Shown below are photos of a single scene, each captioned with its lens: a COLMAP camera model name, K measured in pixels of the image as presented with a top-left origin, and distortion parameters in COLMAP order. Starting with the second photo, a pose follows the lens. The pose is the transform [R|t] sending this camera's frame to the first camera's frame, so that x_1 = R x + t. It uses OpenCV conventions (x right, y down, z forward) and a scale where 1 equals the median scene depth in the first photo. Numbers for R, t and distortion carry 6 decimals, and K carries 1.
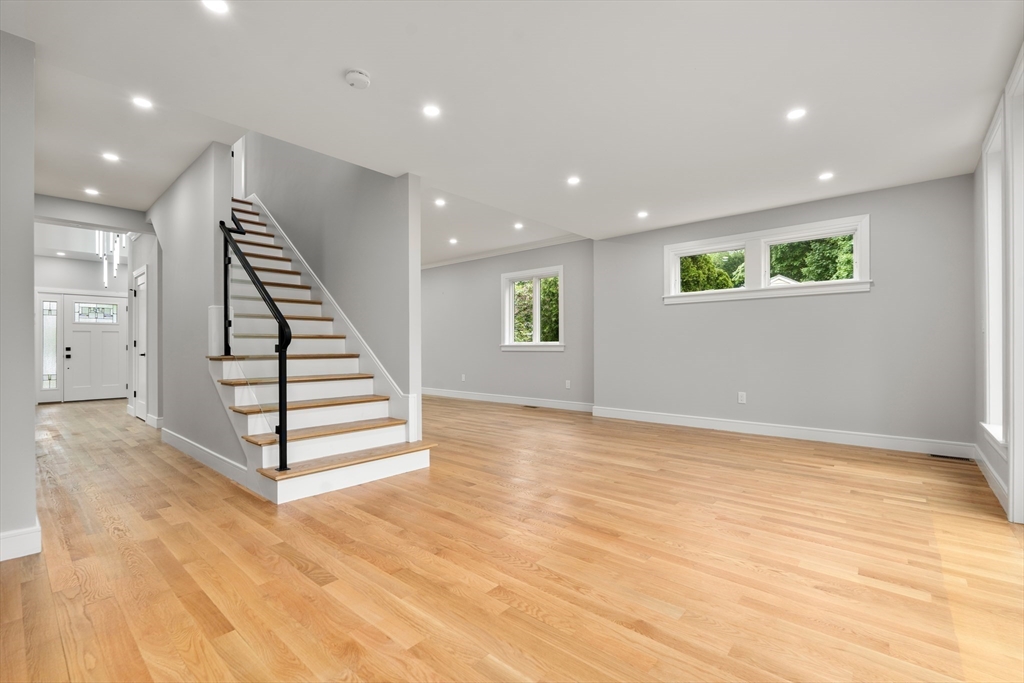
lens RADIAL K [[450.0, 0, 514.4], [0, 450.0, 339.5], [0, 0, 1]] dist [-0.003406, -0.000399]
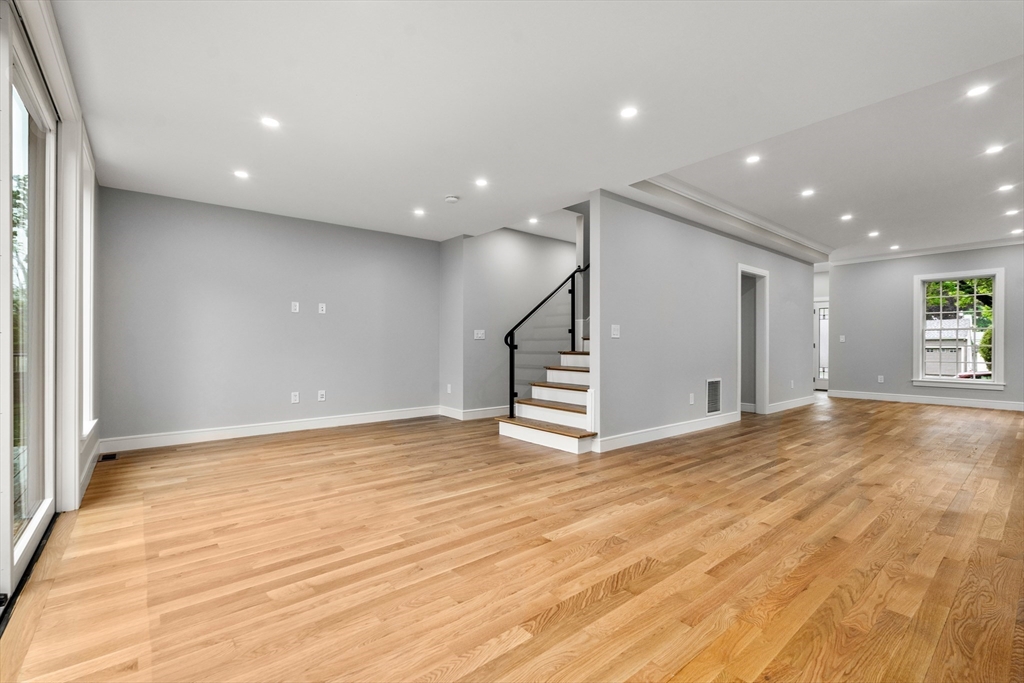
lens RADIAL K [[450.0, 0, 514.4], [0, 450.0, 339.5], [0, 0, 1]] dist [-0.003406, -0.000399]
pose [[-0.160690, -0.007678, -0.986975, 1.239291], [0.013515, 0.999859, -0.009979, 0.008028], [0.986912, -0.014943, -0.160564, 1.349915]]
